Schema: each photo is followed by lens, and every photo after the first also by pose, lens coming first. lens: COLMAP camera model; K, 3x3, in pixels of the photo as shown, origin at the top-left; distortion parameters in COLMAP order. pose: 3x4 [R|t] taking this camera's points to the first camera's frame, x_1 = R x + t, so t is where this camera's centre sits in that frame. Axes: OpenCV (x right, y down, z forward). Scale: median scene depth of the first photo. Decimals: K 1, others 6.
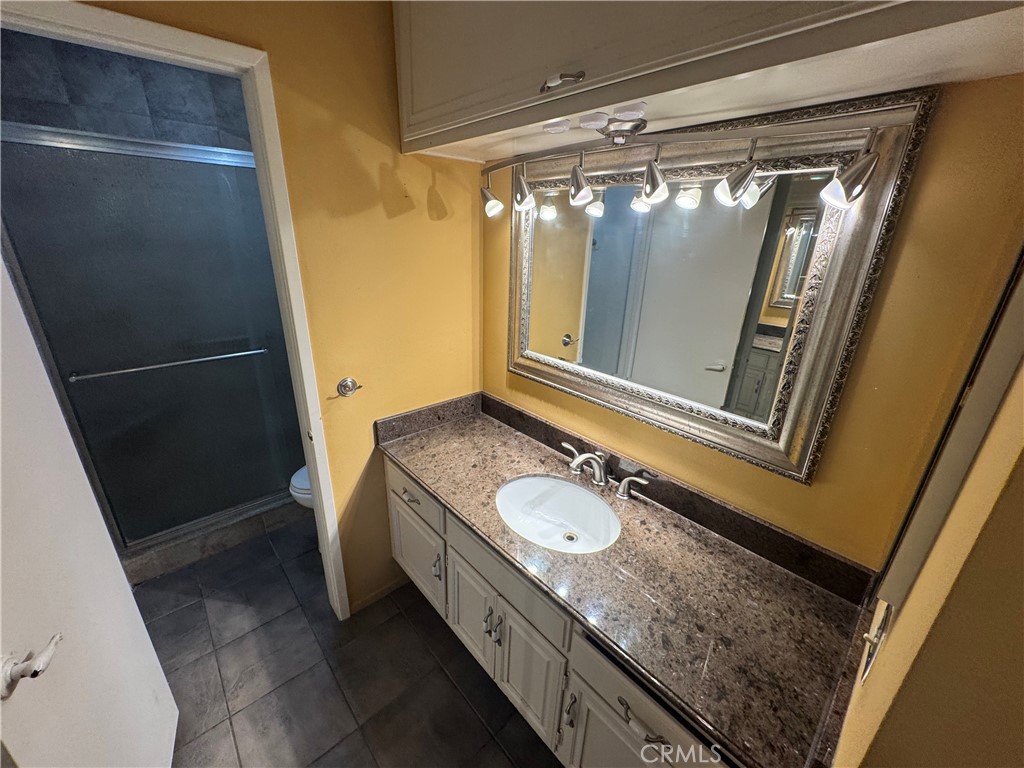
lens RADIAL K [[405.9, 0, 509.4], [0, 405.9, 382.2], [0, 0, 1]] dist [0.000112, -0.000074]
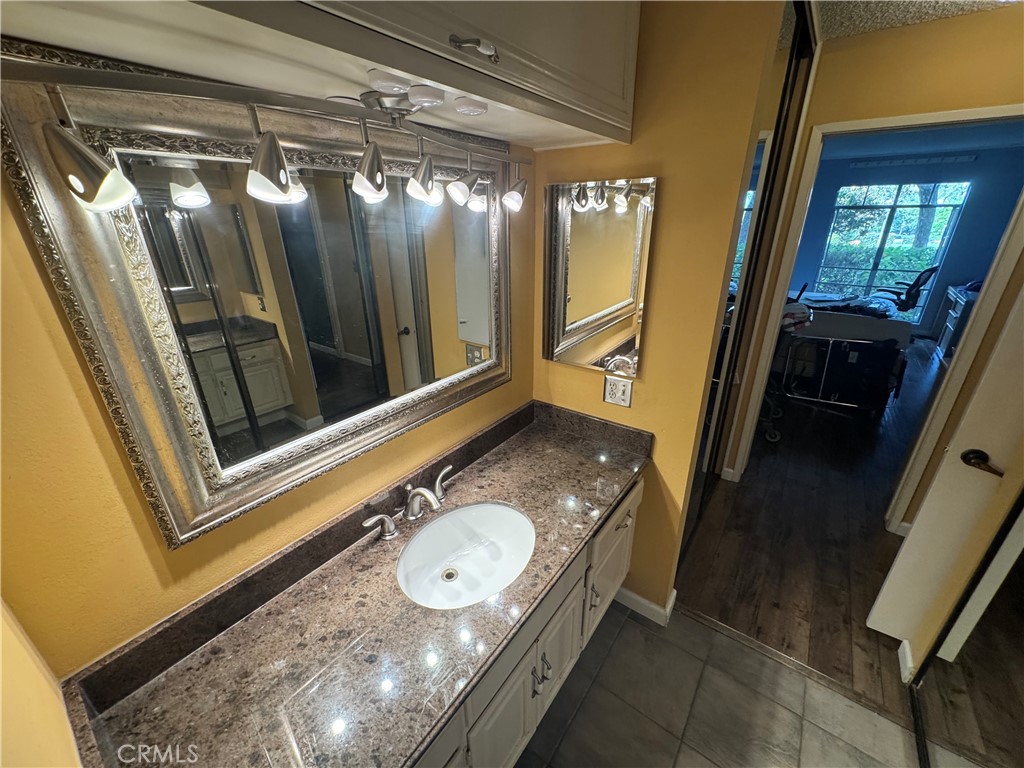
lens RADIAL K [[405.9, 0, 512.1], [0, 405.9, 384.9], [0, 0, 1]] dist [0.000112, -0.000074]
pose [[-0.192564, -0.393394, 0.898977, -0.533377], [0.345548, 0.830259, 0.437341, -0.319857], [-0.918431, 0.394856, -0.023941, 0.755963]]
